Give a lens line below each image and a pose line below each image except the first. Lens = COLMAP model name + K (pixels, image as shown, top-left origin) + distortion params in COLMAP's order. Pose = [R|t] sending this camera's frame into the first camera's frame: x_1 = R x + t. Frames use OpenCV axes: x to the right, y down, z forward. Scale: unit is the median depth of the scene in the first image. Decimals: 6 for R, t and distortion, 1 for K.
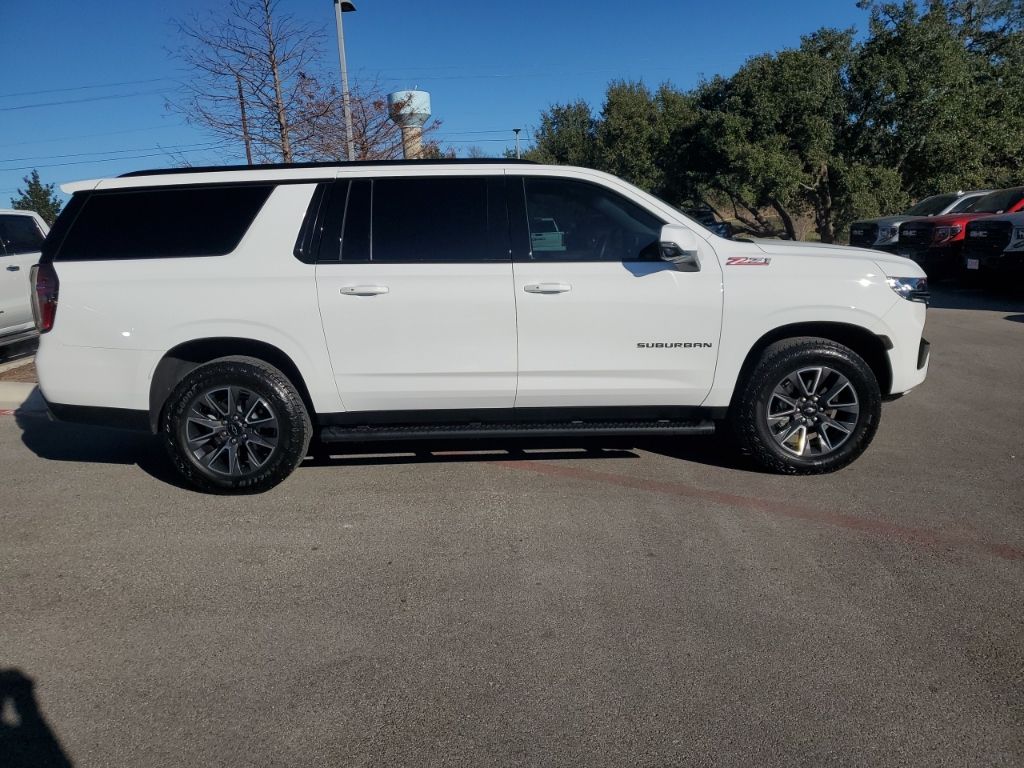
lens RADIAL K [[799.7, 0, 516.3], [0, 799.7, 378.4], [0, 0, 1]] dist [0.023221, 0.003070]
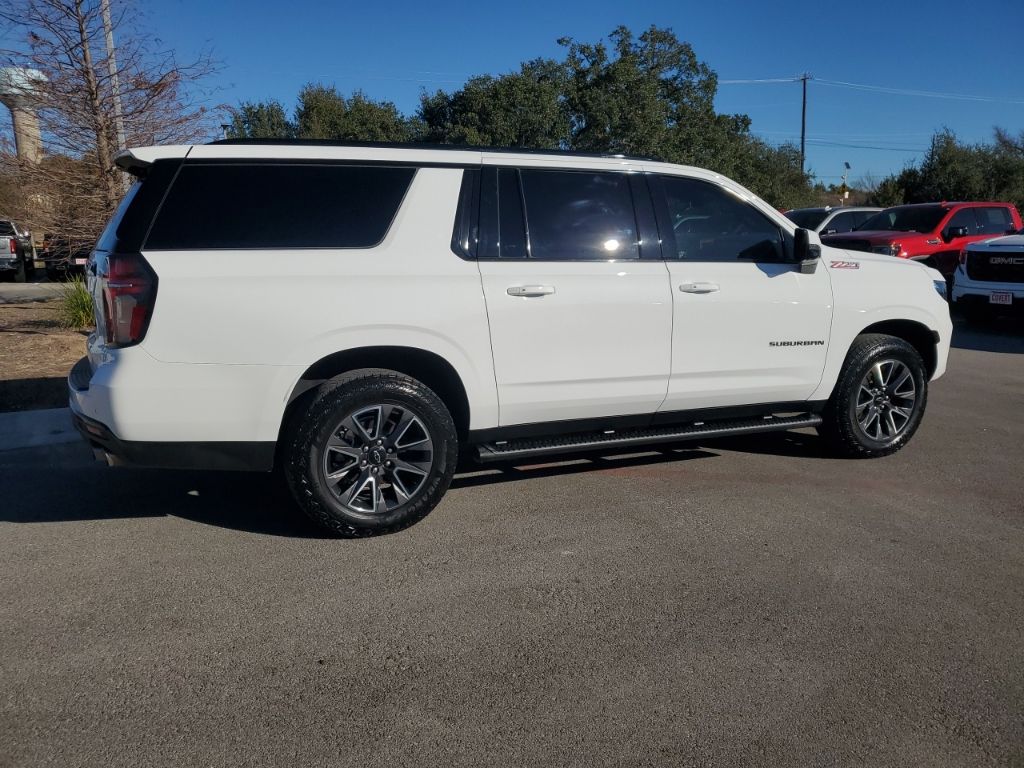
lens RADIAL K [[790.1, 0, 508.6], [0, 790.1, 381.8], [0, 0, 1]] dist [0.022822, -0.001099]
pose [[0.917050, -0.042048, 0.396550, -0.554351], [0.044075, 0.999020, 0.004004, -0.011602], [-0.396329, 0.013806, 0.918005, 0.189415]]
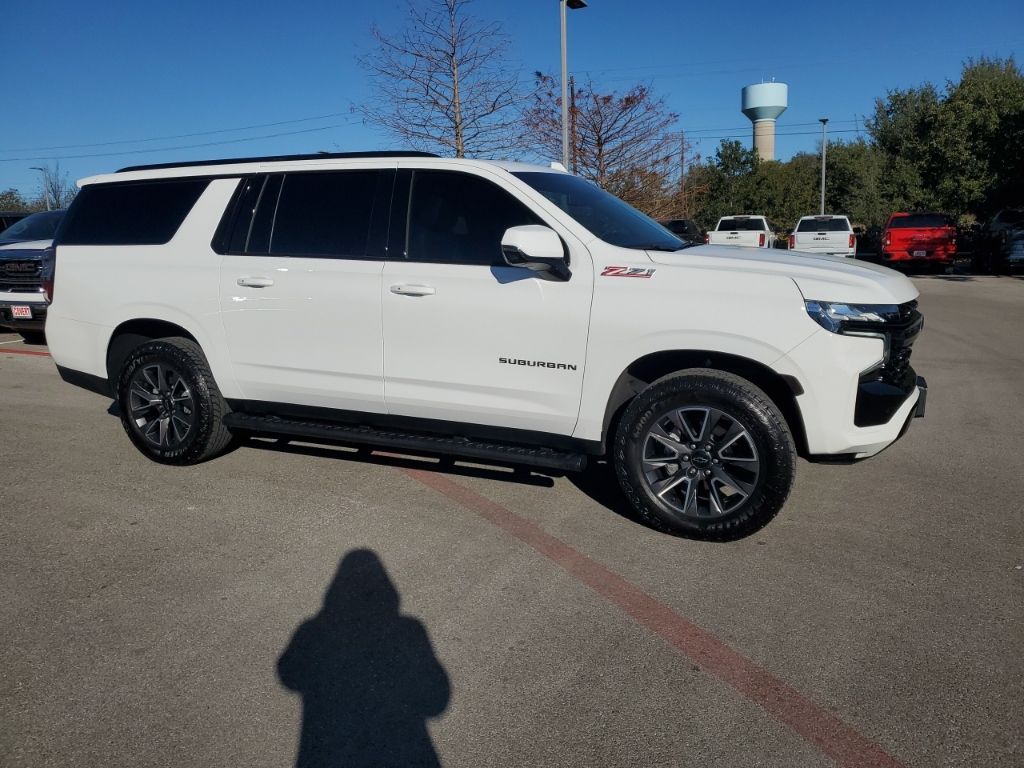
lens RADIAL K [[799.7, 0, 516.3], [0, 799.7, 378.4], [0, 0, 1]] dist [0.023221, 0.003070]
pose [[0.914022, 0.098377, -0.393555, 0.510529], [-0.096657, 0.995022, 0.024243, -0.043848], [0.393981, 0.015881, 0.918981, 0.186161]]
